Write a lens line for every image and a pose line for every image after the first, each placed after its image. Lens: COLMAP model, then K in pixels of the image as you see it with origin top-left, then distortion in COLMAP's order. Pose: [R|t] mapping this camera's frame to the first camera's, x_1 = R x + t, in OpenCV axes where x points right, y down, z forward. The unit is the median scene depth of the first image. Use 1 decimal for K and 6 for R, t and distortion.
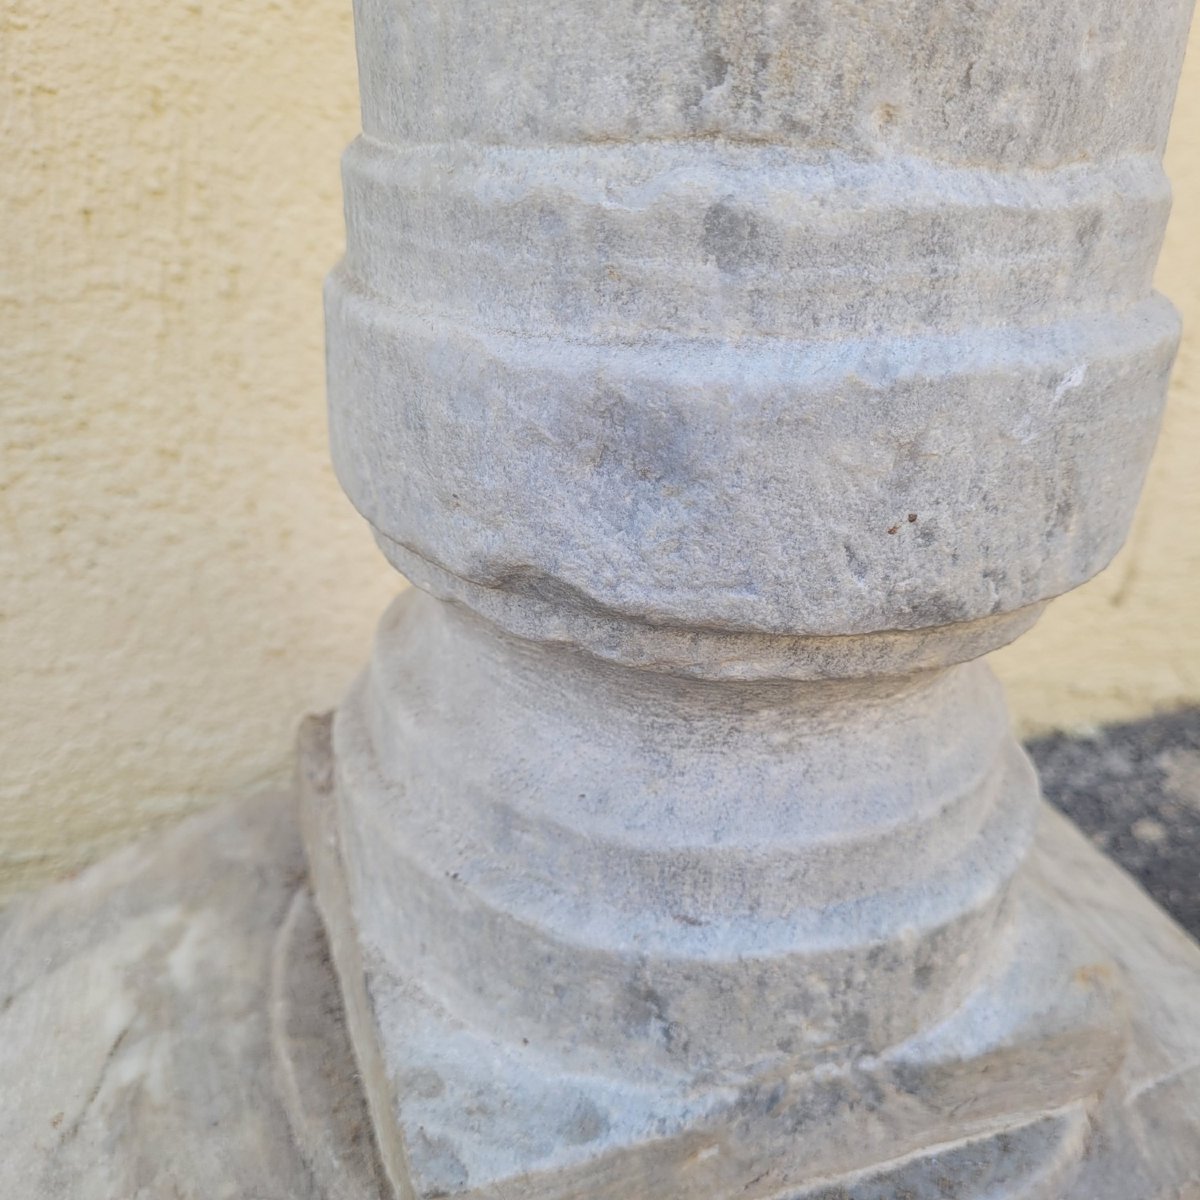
lens RADIAL K [[1225.1, 0, 590.8], [0, 1225.1, 588.6], [0, 0, 1]] dist [-0.009109, 0.000000]
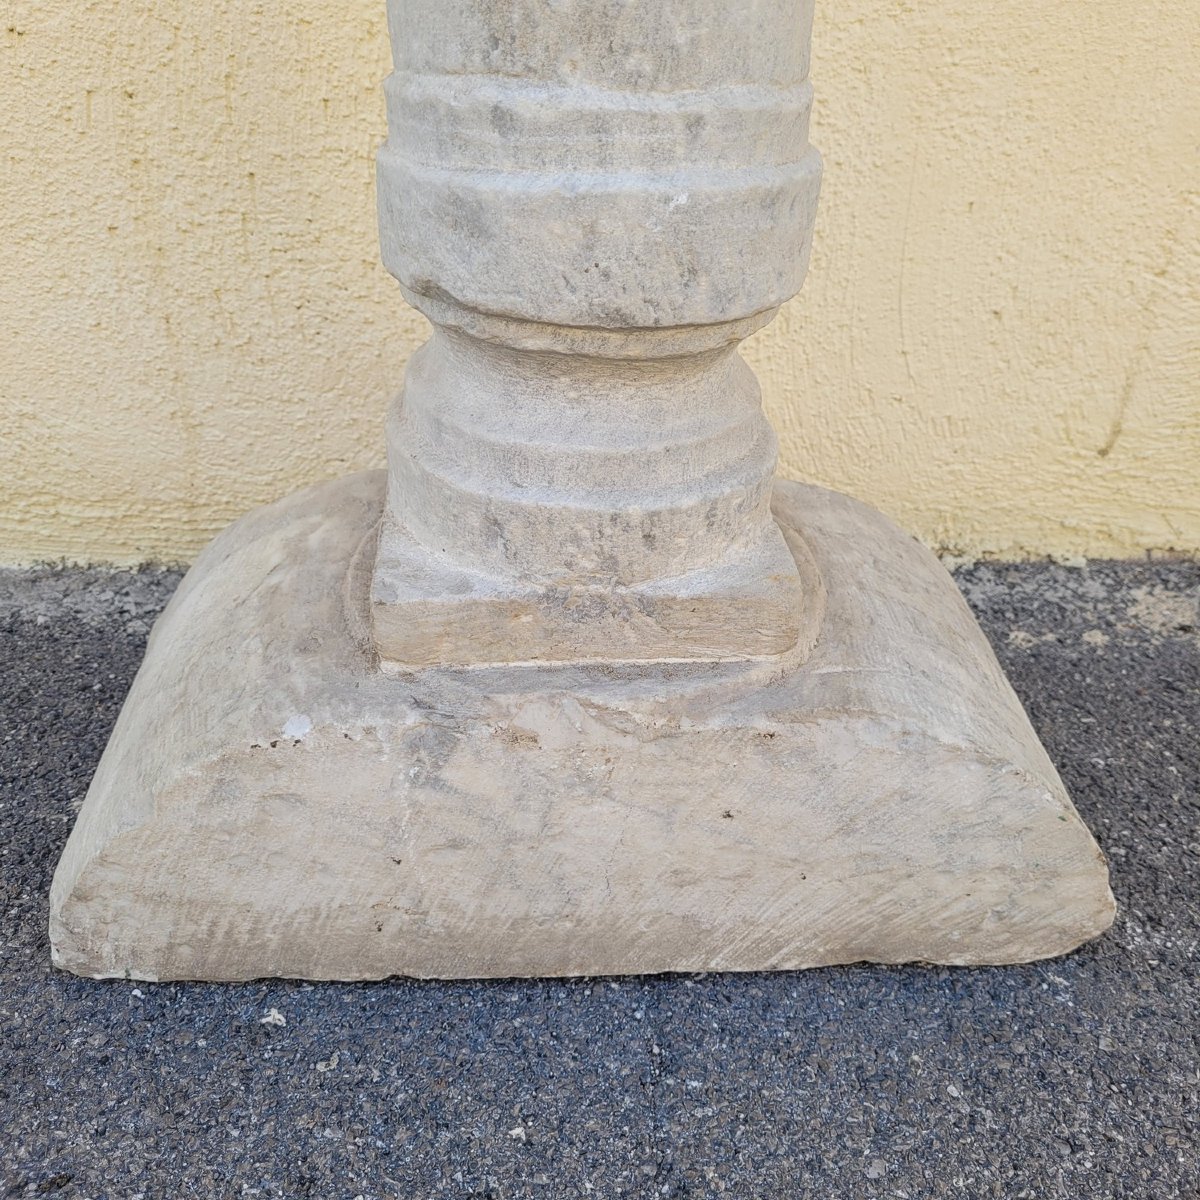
lens RADIAL K [[1225.1, 0, 611.5], [0, 1225.1, 599.9], [0, 0, 1]] dist [-0.009109, 0.000000]
pose [[0.963557, 0.127677, -0.235065, 0.762991], [-0.108465, 0.989743, 0.092971, 0.276400], [0.244525, -0.064087, 0.967523, -0.922780]]
